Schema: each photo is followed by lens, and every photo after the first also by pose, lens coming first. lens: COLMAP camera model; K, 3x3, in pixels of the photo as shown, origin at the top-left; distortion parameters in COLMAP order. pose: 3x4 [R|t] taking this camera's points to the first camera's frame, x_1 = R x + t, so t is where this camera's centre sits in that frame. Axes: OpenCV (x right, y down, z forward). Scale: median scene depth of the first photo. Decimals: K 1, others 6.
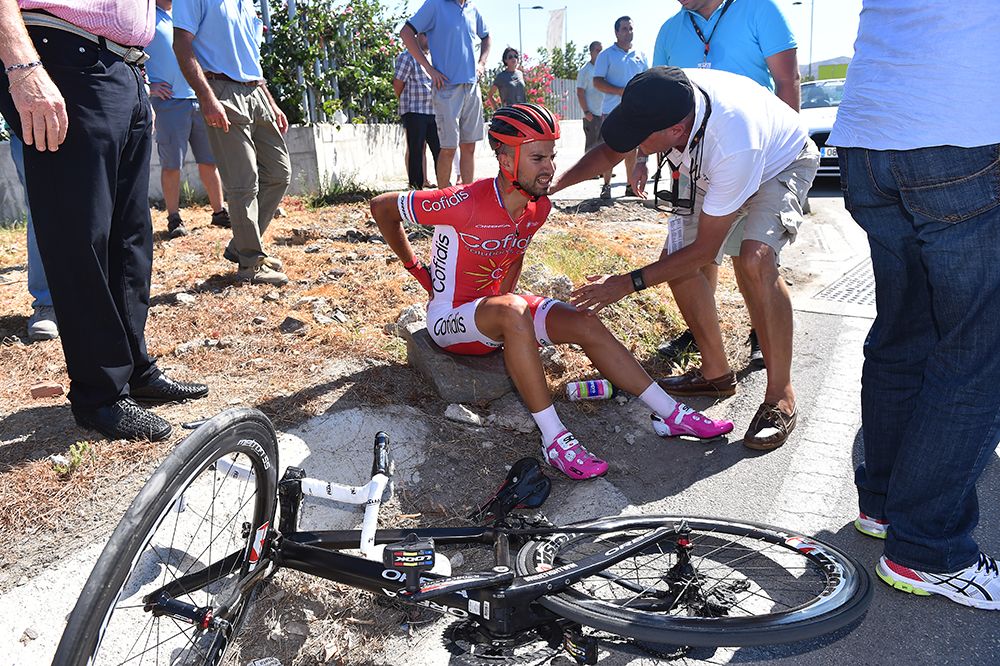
lens RADIAL K [[688.2, 0, 498.1], [0, 688.2, 331.8], [0, 0, 1]] dist [-0.058694, -0.000846]
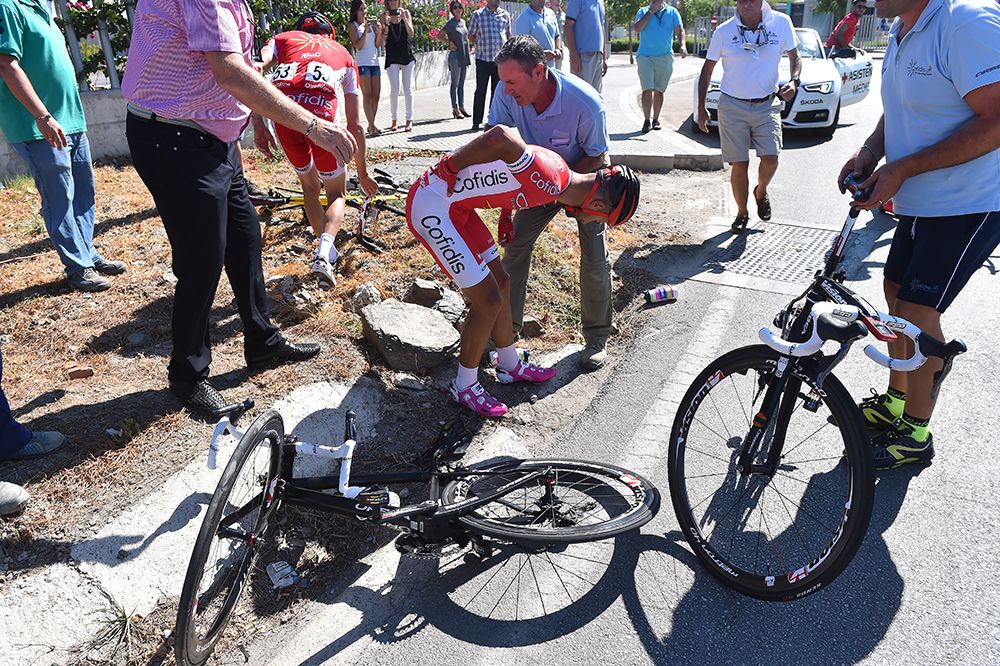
lens RADIAL K [[688.2, 0, 501.3], [0, 688.2, 333.5], [0, 0, 1]] dist [-0.058694, -0.000846]
pose [[0.996936, -0.013468, 0.077048, 0.044474], [0.003971, 0.992509, 0.122108, -0.213407], [-0.078115, -0.121427, 0.989522, -0.494839]]
